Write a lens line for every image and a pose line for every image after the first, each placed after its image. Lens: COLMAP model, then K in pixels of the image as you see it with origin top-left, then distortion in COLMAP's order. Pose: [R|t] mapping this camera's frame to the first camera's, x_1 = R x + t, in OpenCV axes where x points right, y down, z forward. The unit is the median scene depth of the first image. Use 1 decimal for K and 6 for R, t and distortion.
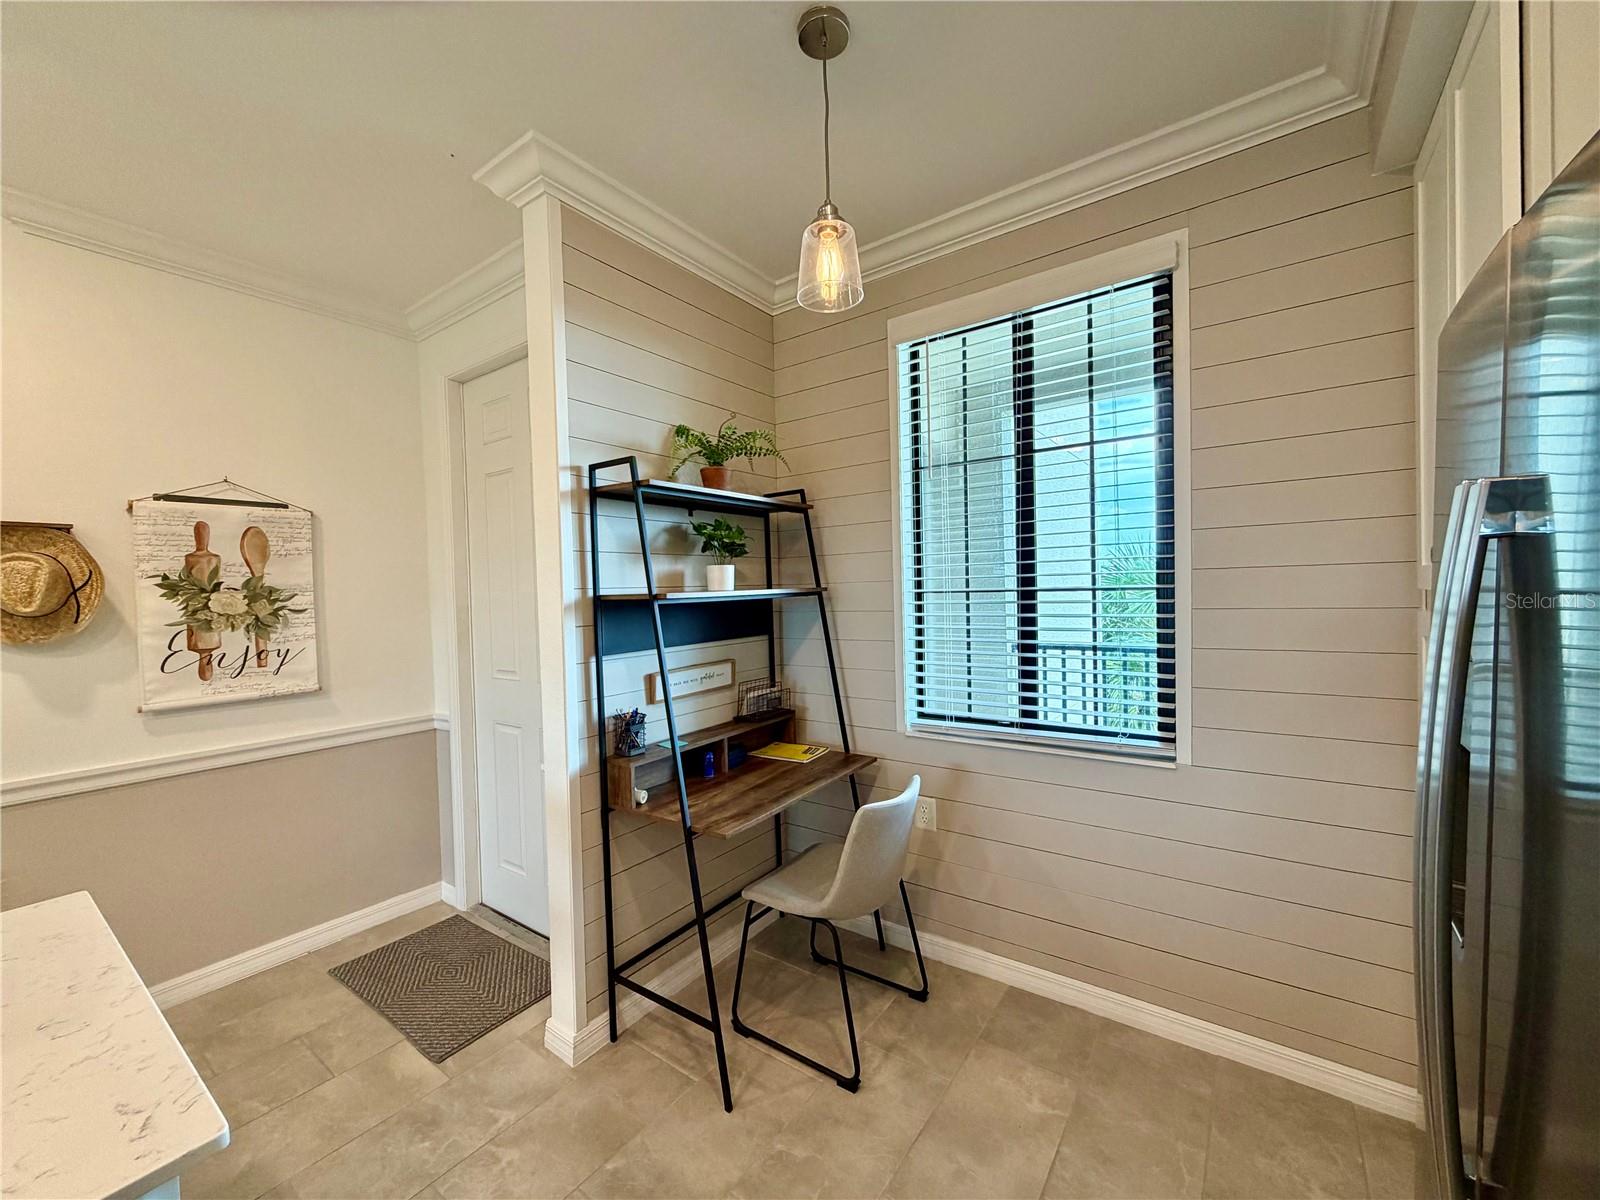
lens RADIAL K [[640.0, 0, 805.2], [0, 640.0, 603.2], [0, 0, 1]] dist [-0.003937, 0.000629]
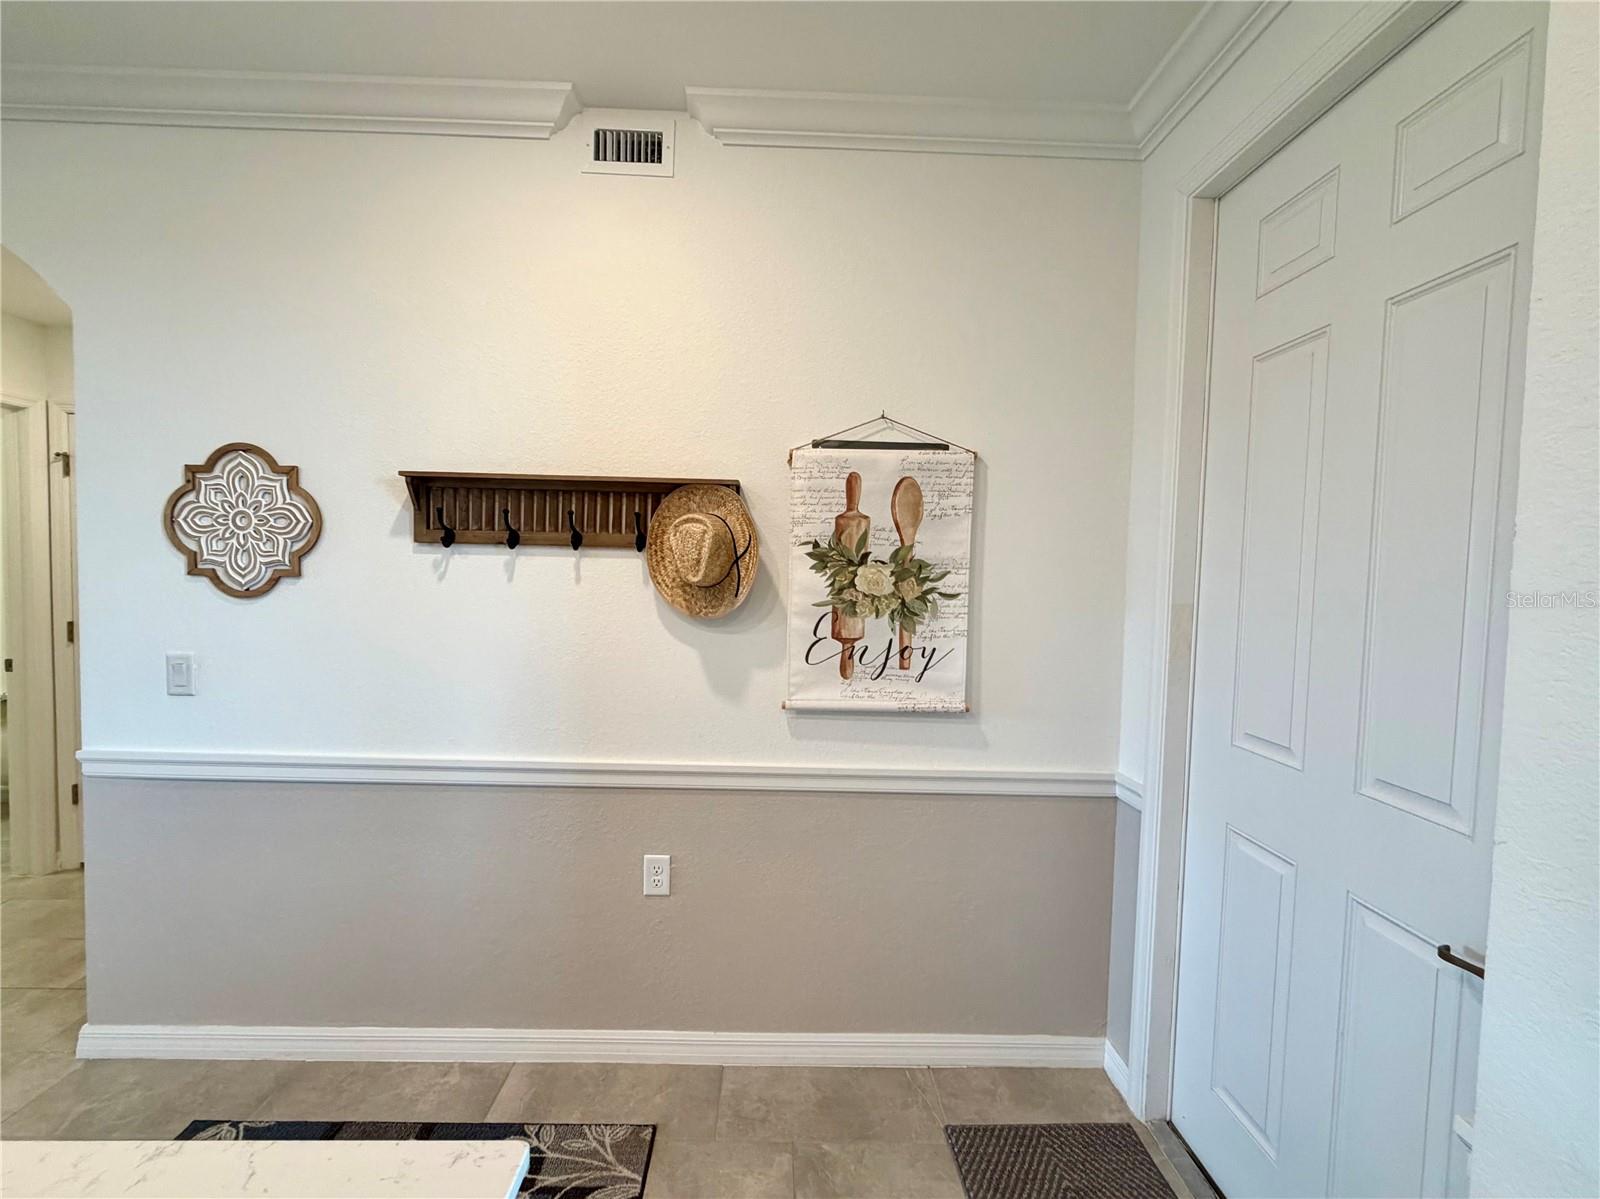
lens RADIAL K [[640.0, 0, 805.7], [0, 640.0, 595.2], [0, 0, 1]] dist [-0.003937, 0.000629]
pose [[0.590467, 0.077924, -0.803291, -0.344819], [-0.055438, 0.996893, 0.055954, -0.020401], [0.805155, 0.011494, 0.592953, 0.487842]]
